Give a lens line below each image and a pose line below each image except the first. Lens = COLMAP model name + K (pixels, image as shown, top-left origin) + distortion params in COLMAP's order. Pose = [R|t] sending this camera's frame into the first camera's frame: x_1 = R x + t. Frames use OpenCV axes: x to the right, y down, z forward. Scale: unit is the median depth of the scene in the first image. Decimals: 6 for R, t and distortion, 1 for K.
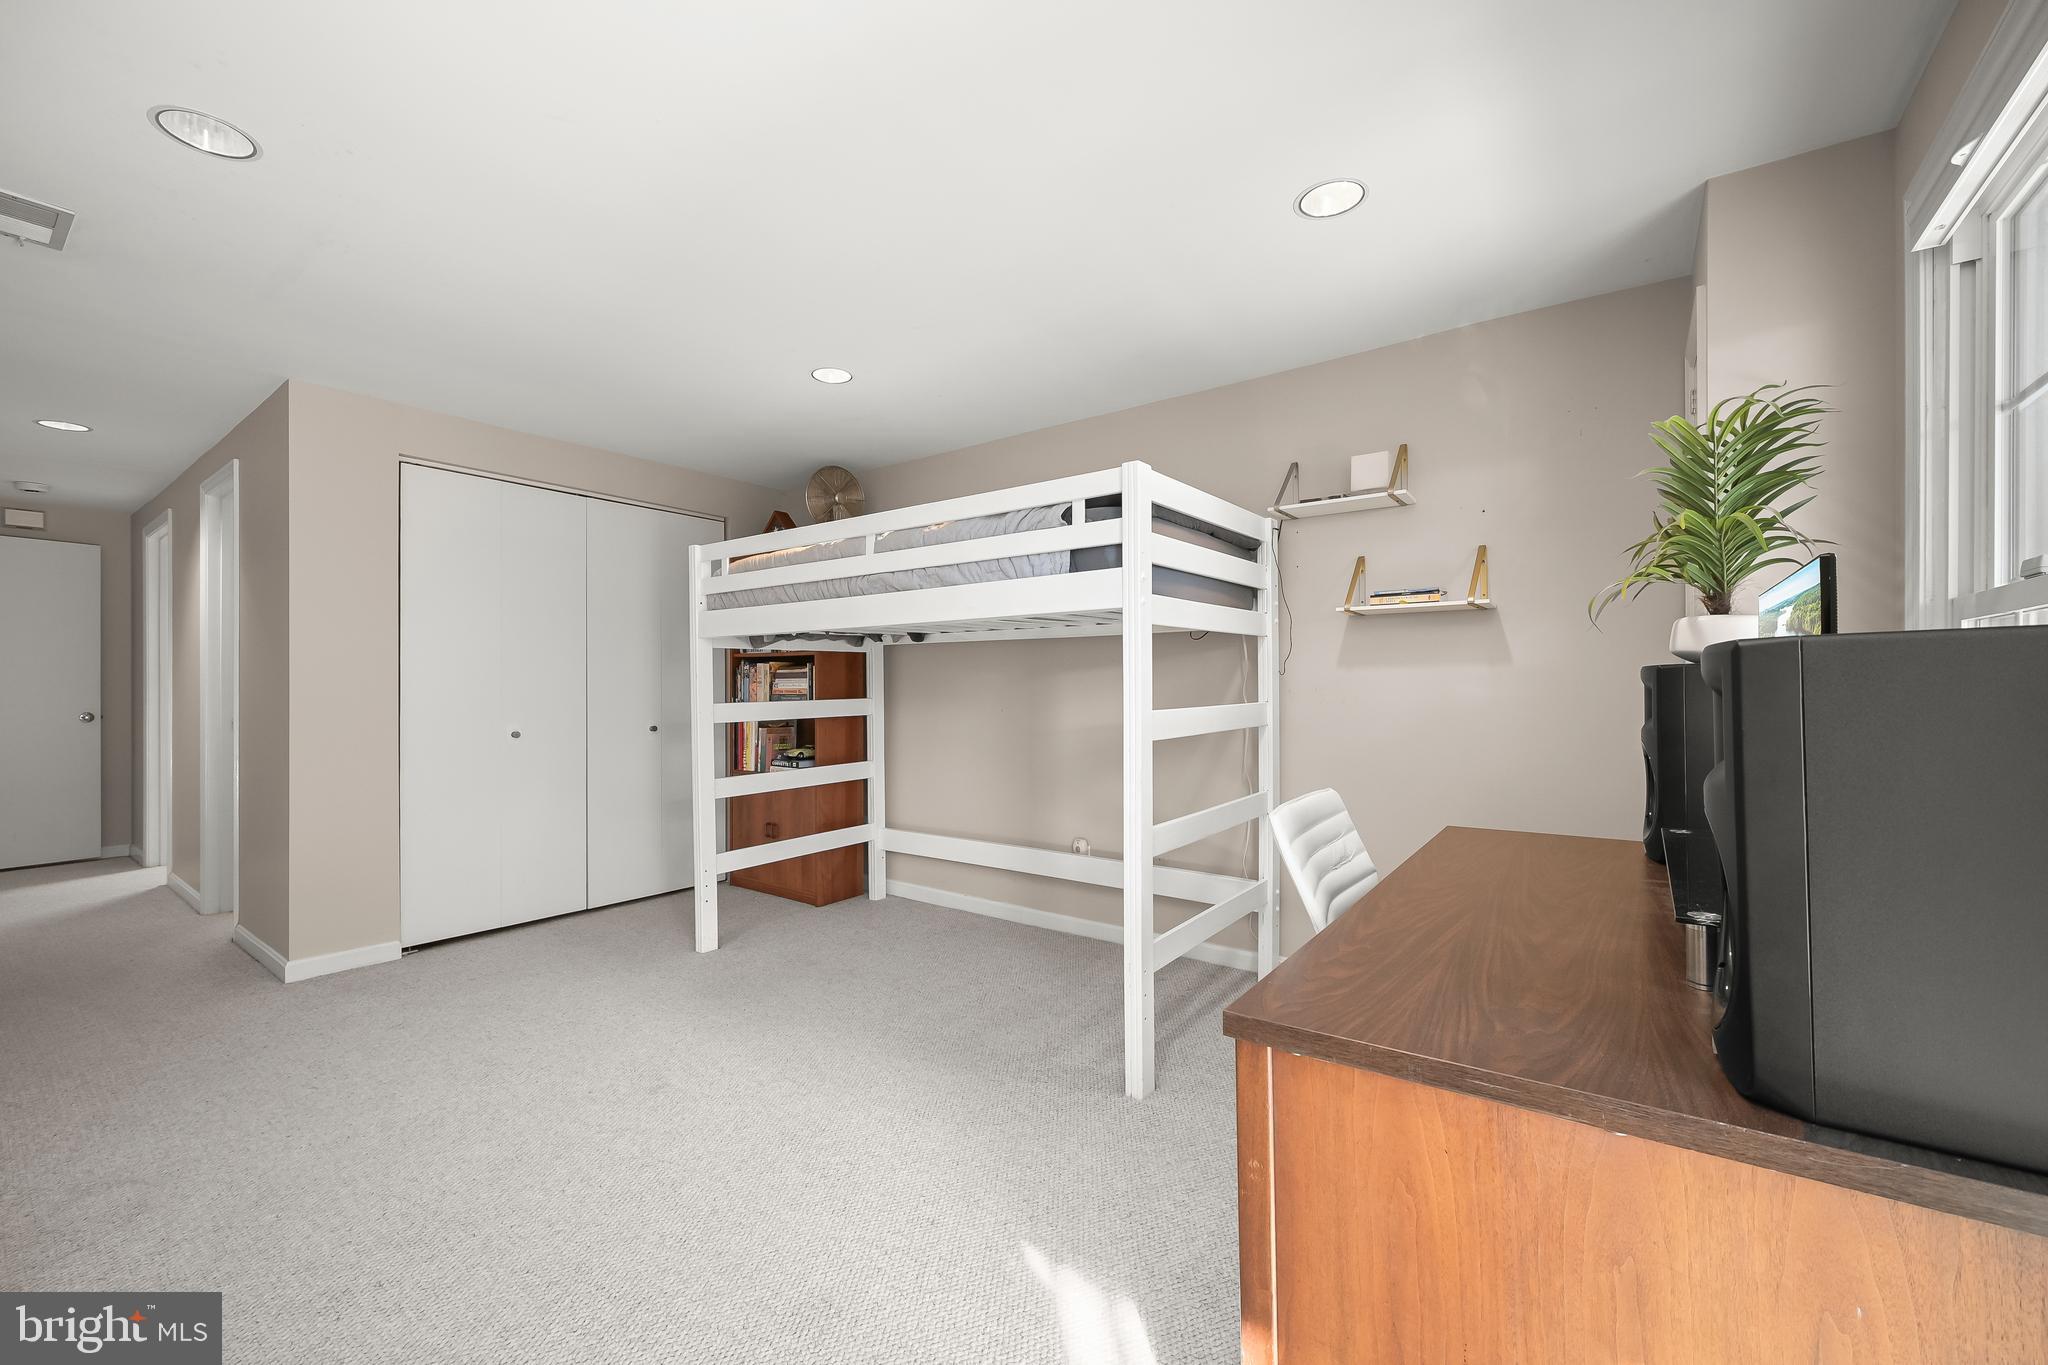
lens RADIAL K [[808.7, 0, 1035.4], [0, 808.7, 678.0], [0, 0, 1]] dist [-0.004067, 0.000241]
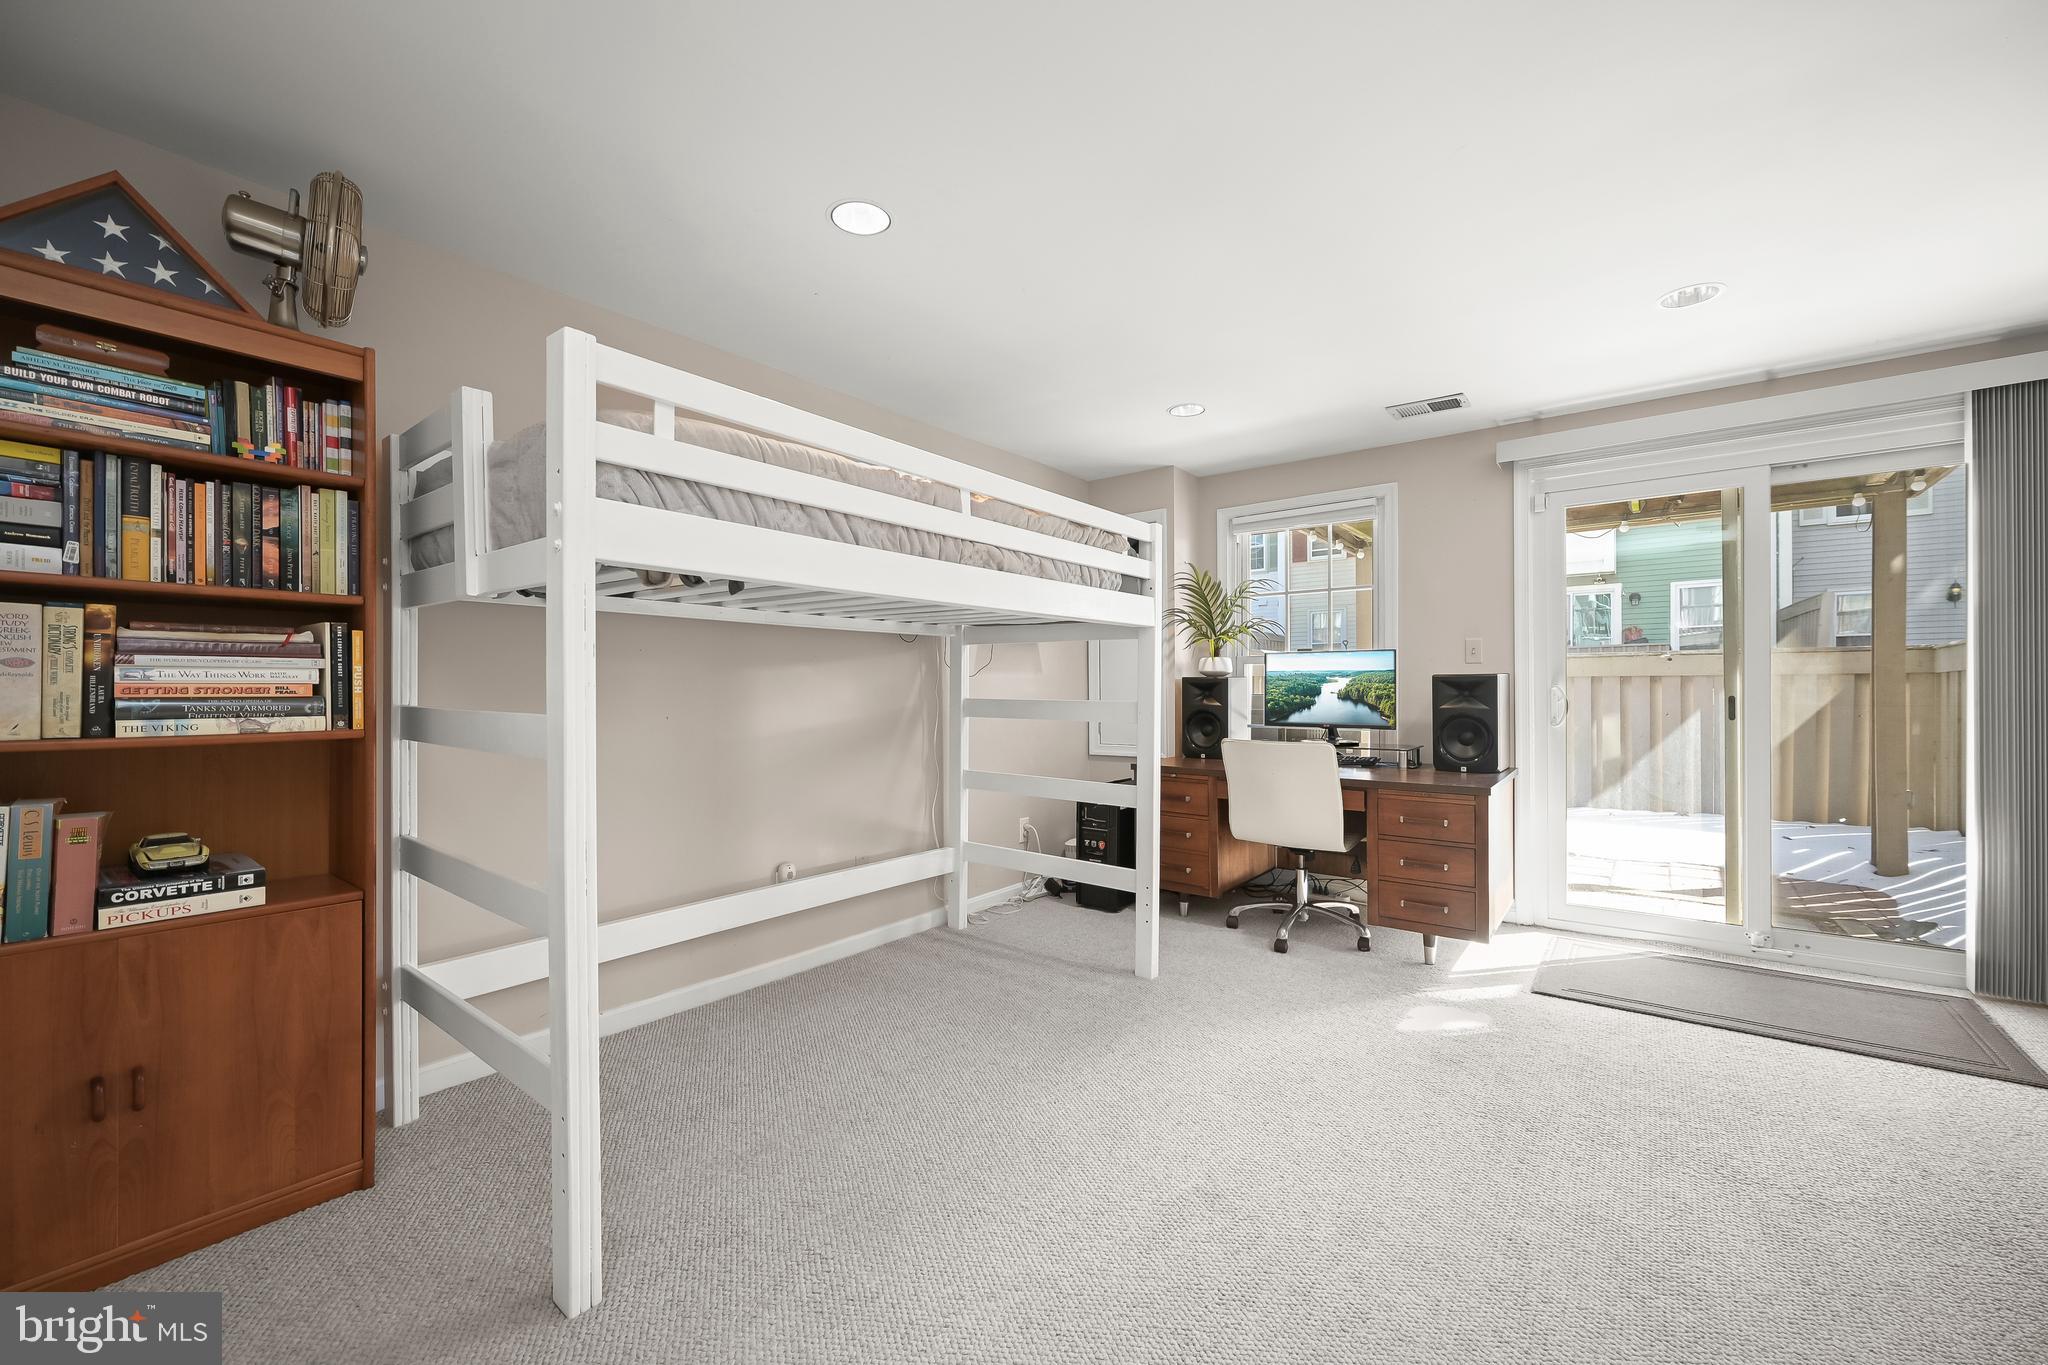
lens RADIAL K [[813.2, 0, 1026.2], [0, 813.2, 694.5], [0, 0, 1]] dist [-0.000479, 0.000076]
pose [[0.022727, 0.001776, 0.999740, -0.930677], [-0.001438, 0.999997, -0.001743, 0.025079], [-0.999741, -0.001398, 0.022729, 0.848613]]
